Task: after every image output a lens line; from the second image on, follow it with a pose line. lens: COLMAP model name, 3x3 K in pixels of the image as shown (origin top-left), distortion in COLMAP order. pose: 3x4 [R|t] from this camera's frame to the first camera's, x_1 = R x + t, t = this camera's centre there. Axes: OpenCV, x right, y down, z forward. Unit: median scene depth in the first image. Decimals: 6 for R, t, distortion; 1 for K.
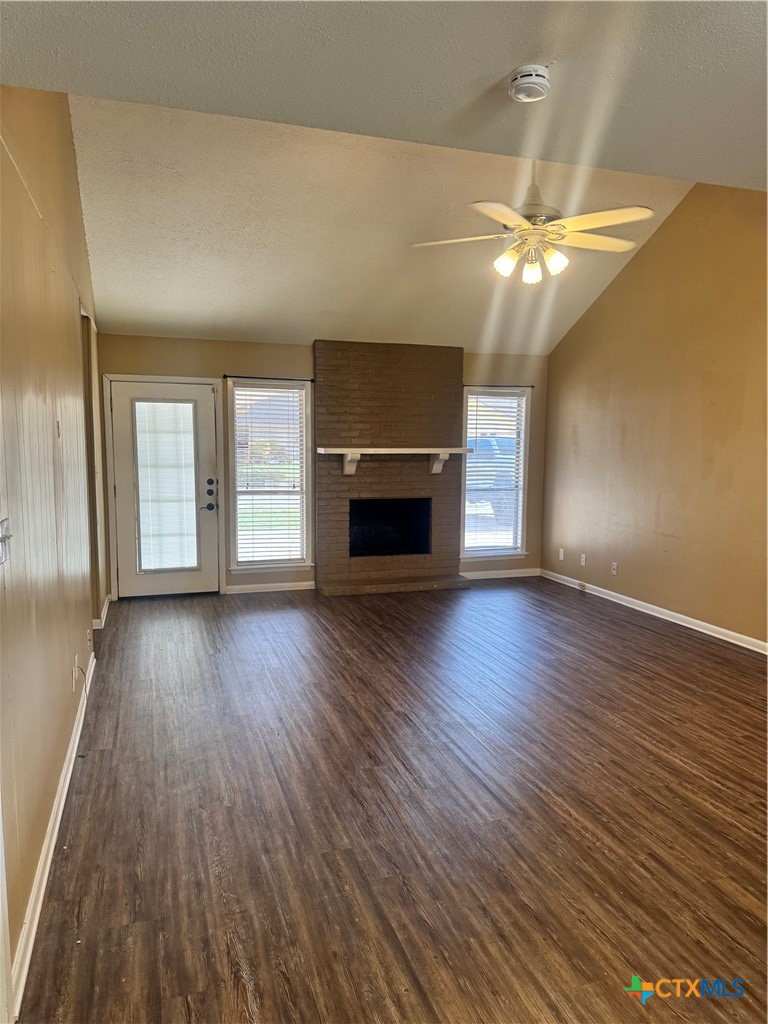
lens RADIAL K [[714.1, 0, 382.9], [0, 714.1, 518.7], [0, 0, 1]] dist [0.129280, -0.174810]
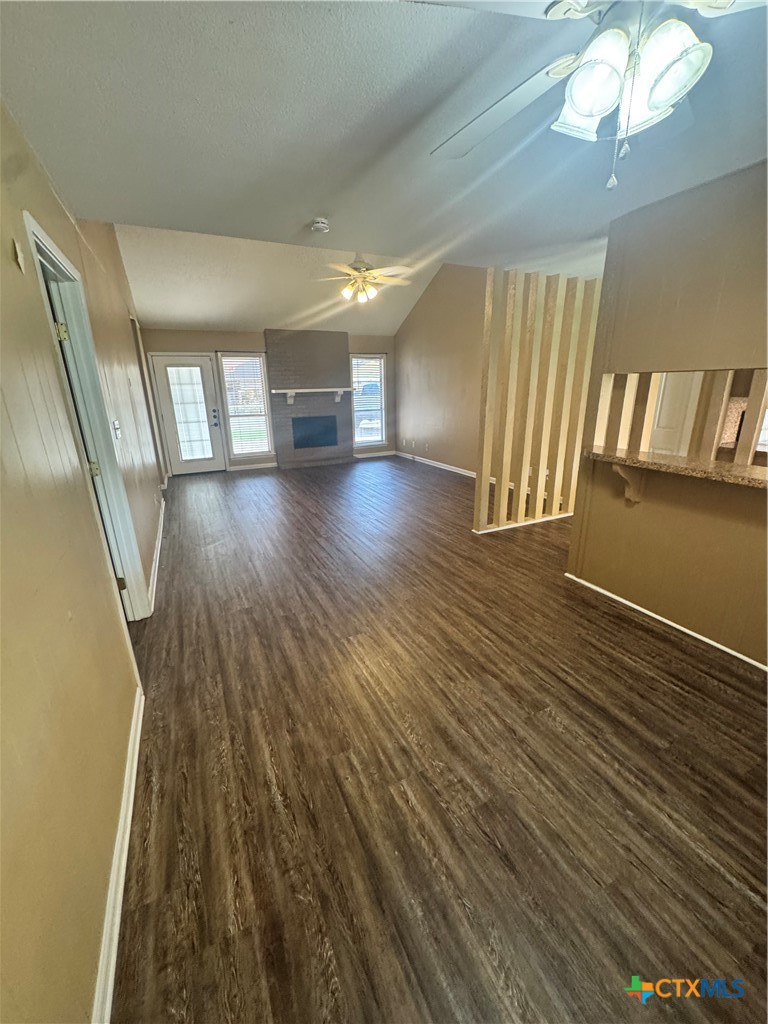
lens RADIAL K [[410.0, 0, 384.0], [0, 410.0, 512.0], [0, 0, 1]] dist [-0.002925, -0.000207]
pose [[0.990361, -0.066539, 0.121484, 0.049114], [0.042622, 0.980899, 0.189790, 0.022994], [-0.131792, -0.182782, 0.974280, -0.140168]]
